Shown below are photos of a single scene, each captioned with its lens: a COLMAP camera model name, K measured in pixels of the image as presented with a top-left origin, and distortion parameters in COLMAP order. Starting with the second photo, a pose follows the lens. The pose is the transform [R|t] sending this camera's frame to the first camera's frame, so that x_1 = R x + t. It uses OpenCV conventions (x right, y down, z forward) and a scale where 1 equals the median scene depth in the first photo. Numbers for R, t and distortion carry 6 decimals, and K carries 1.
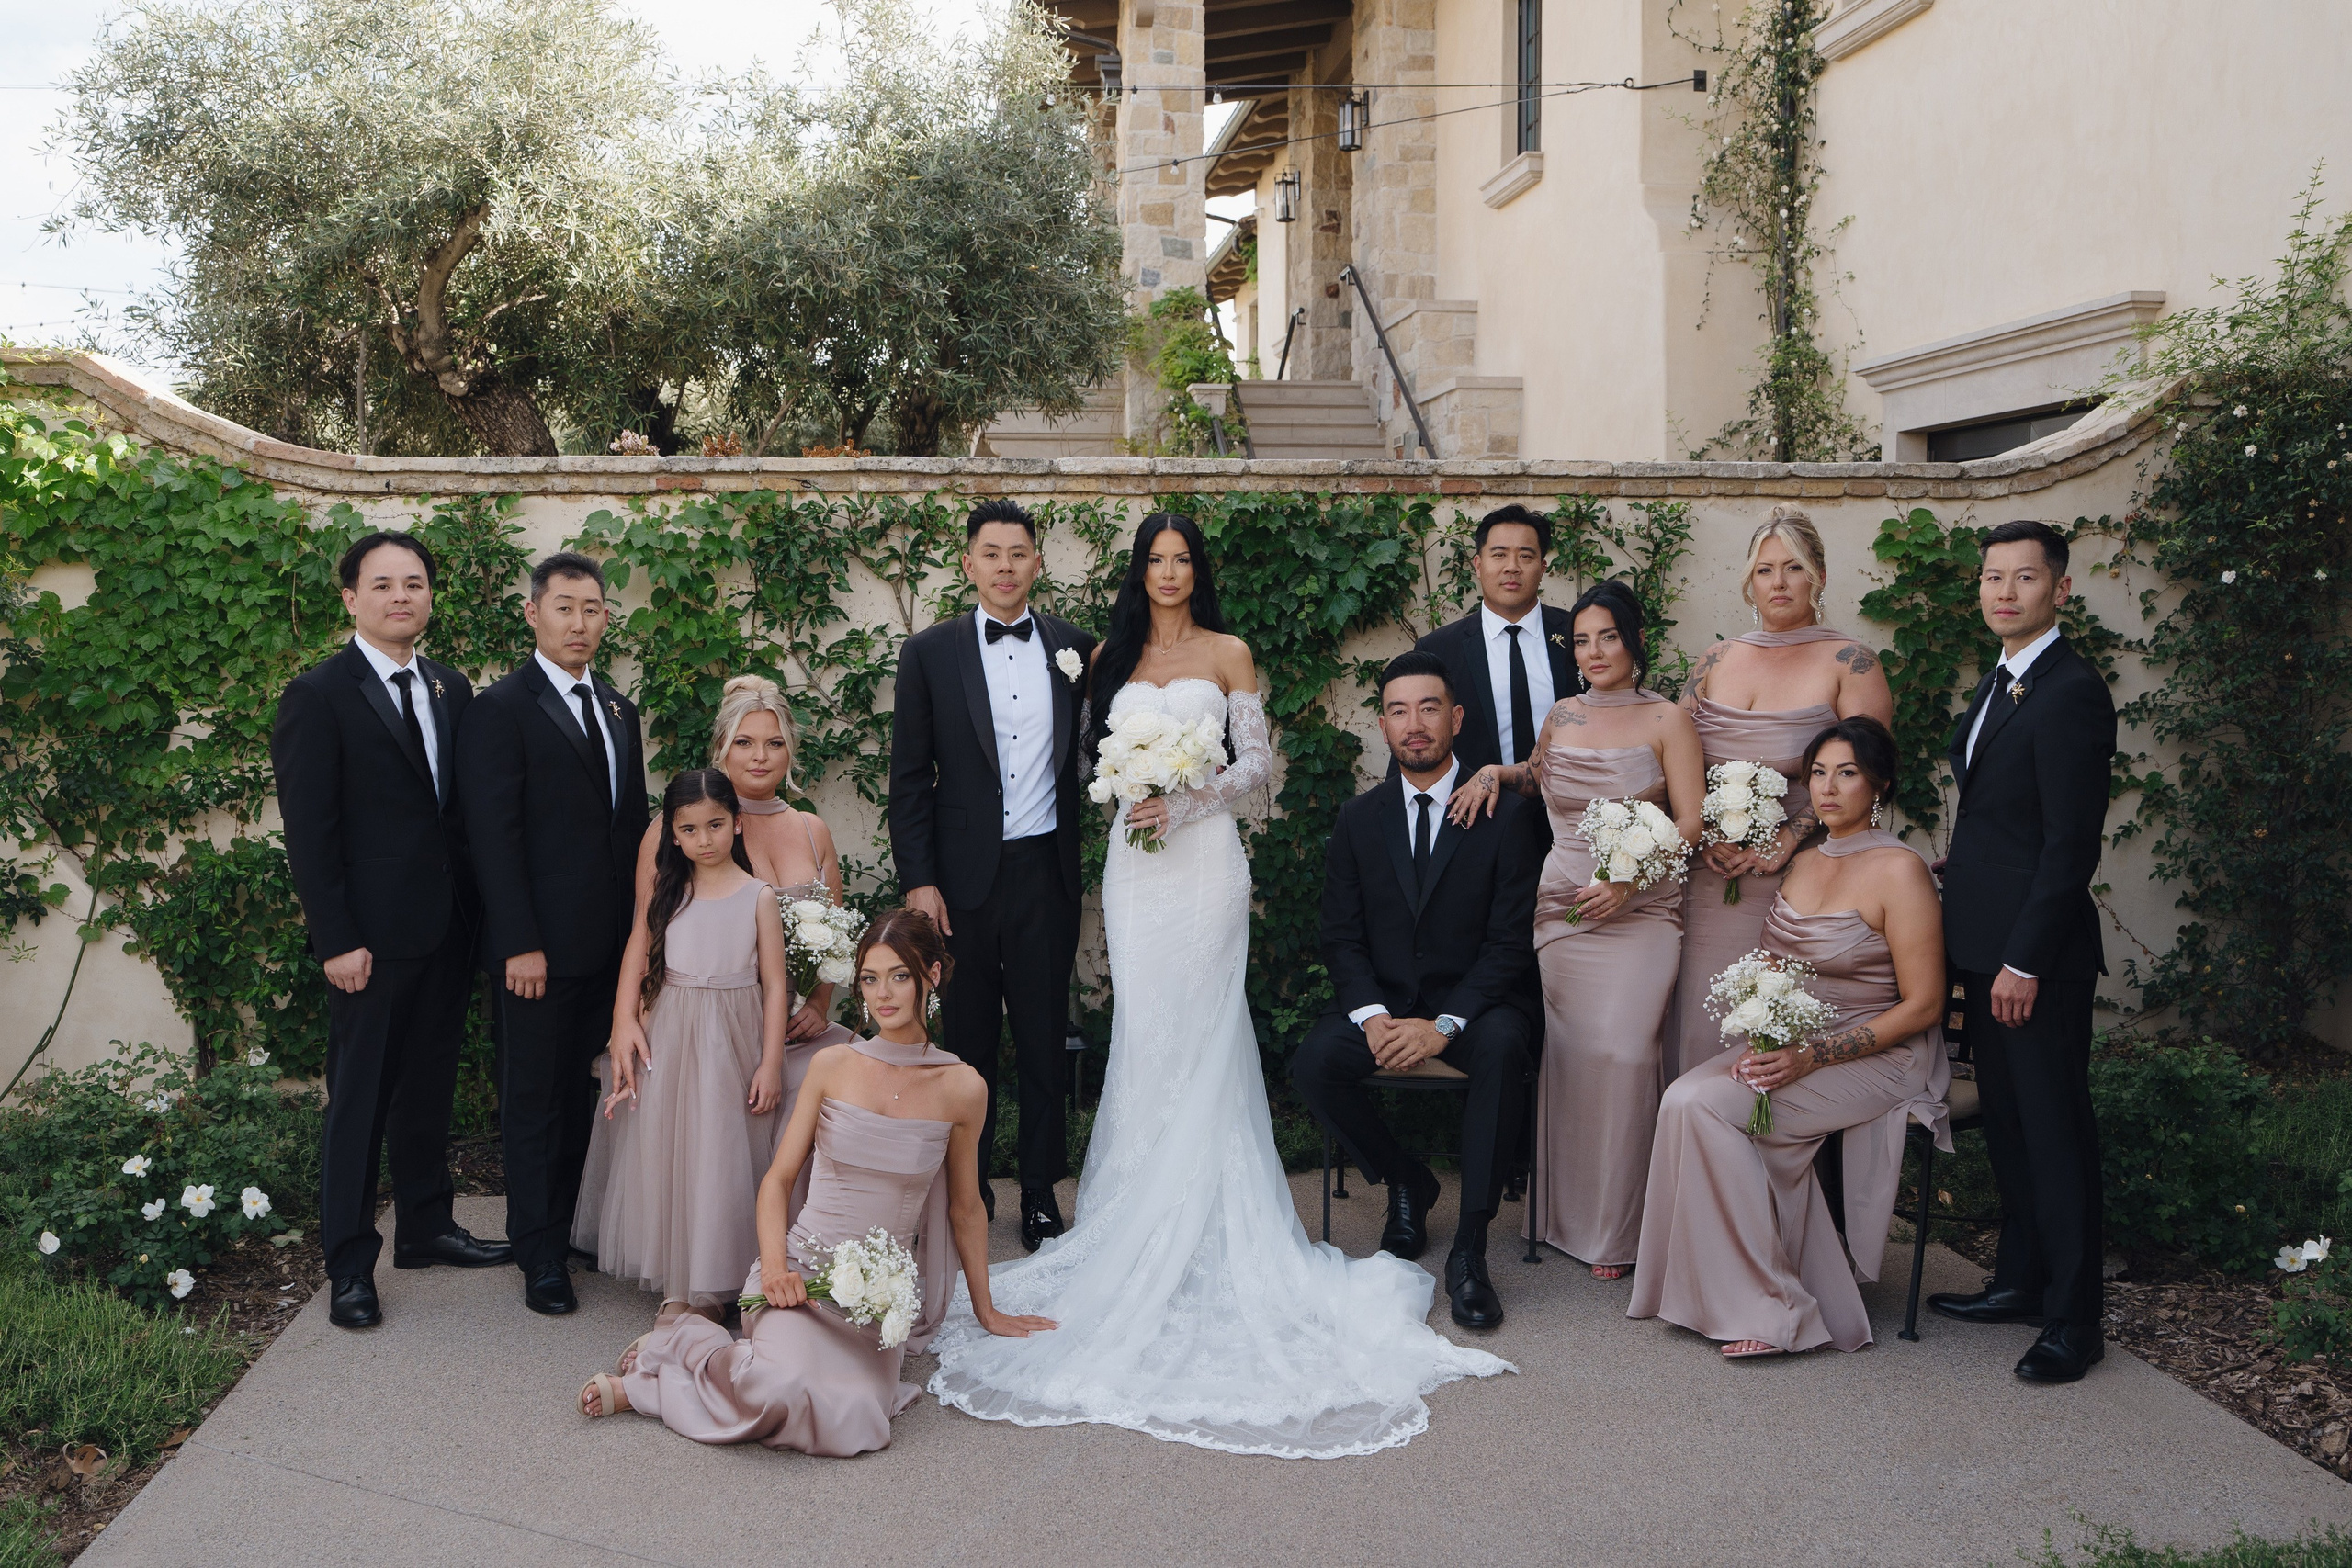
lens RADIAL K [[2037.7, 0, 1172.7], [0, 2037.7, 810.0], [0, 0, 1]] dist [-0.036139, -0.009760]
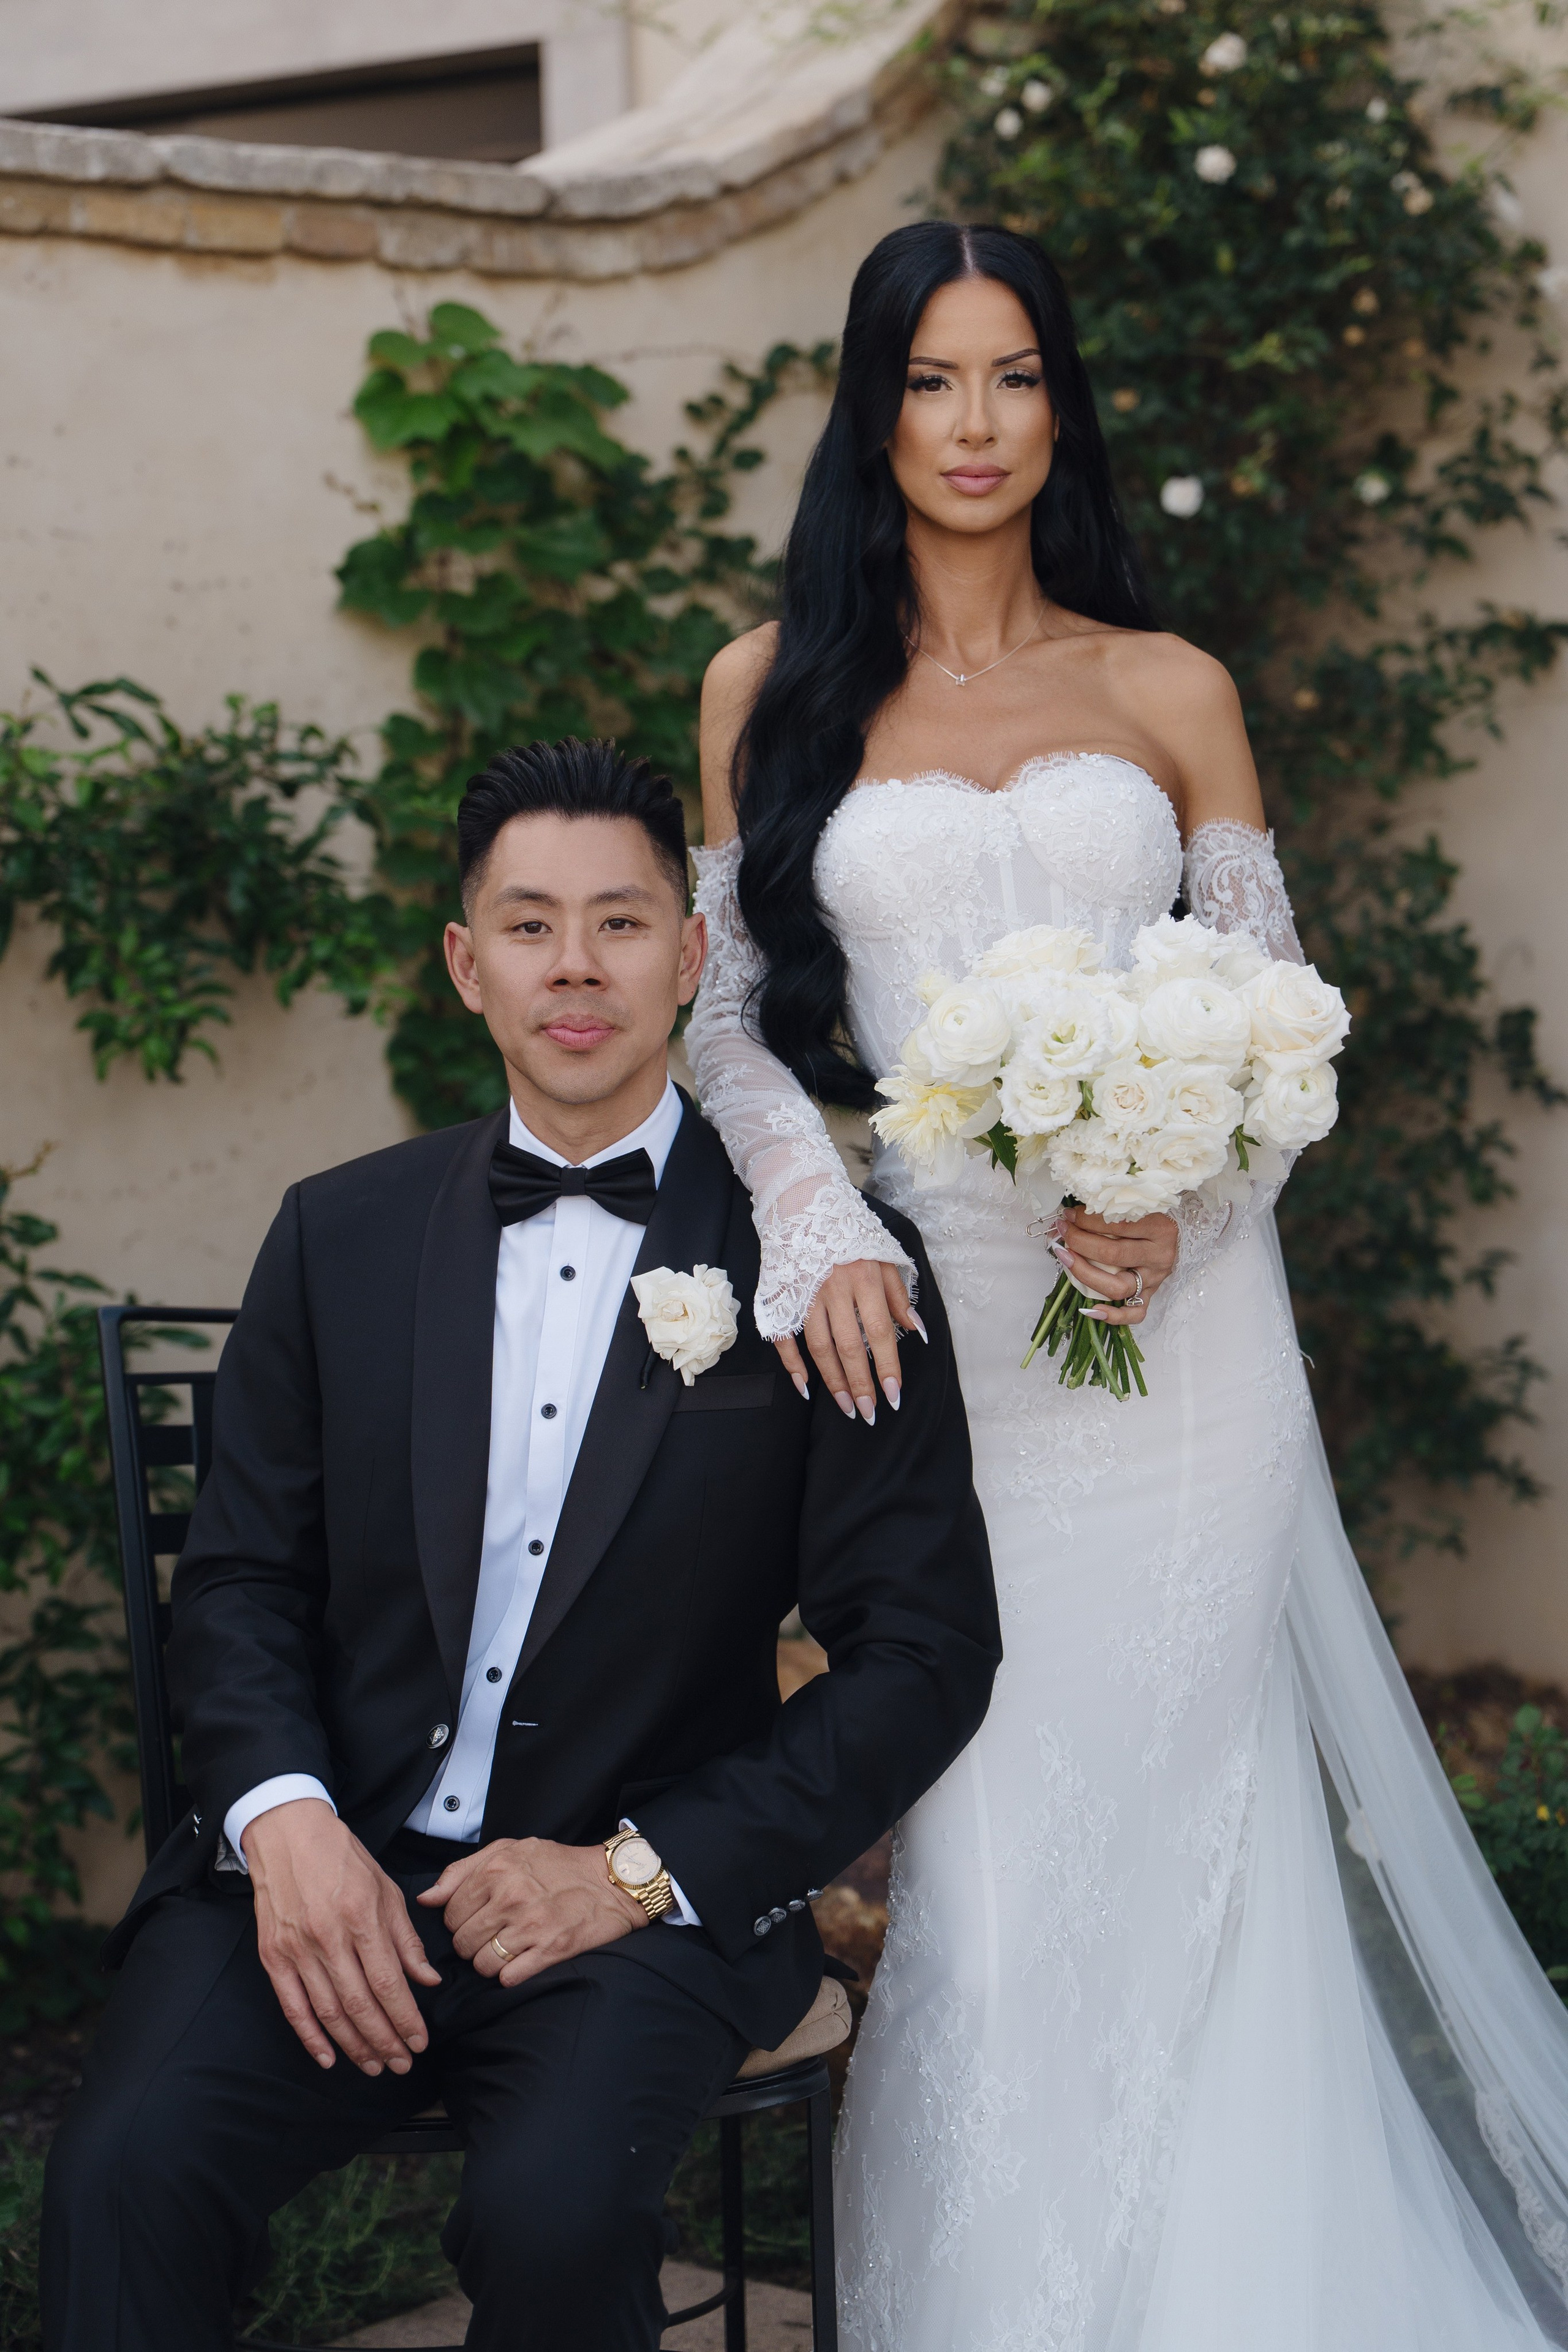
lens RADIAL K [[4907.2, 0, 771.7], [0, 4907.2, 1152.8], [0, 0, 1]] dist [0.237574, 0.000000]
pose [[0.737464, -0.077517, 0.670923, -0.174801], [0.089350, 0.995858, 0.016847, -0.013052], [-0.669450, 0.047523, 0.741335, 0.348849]]
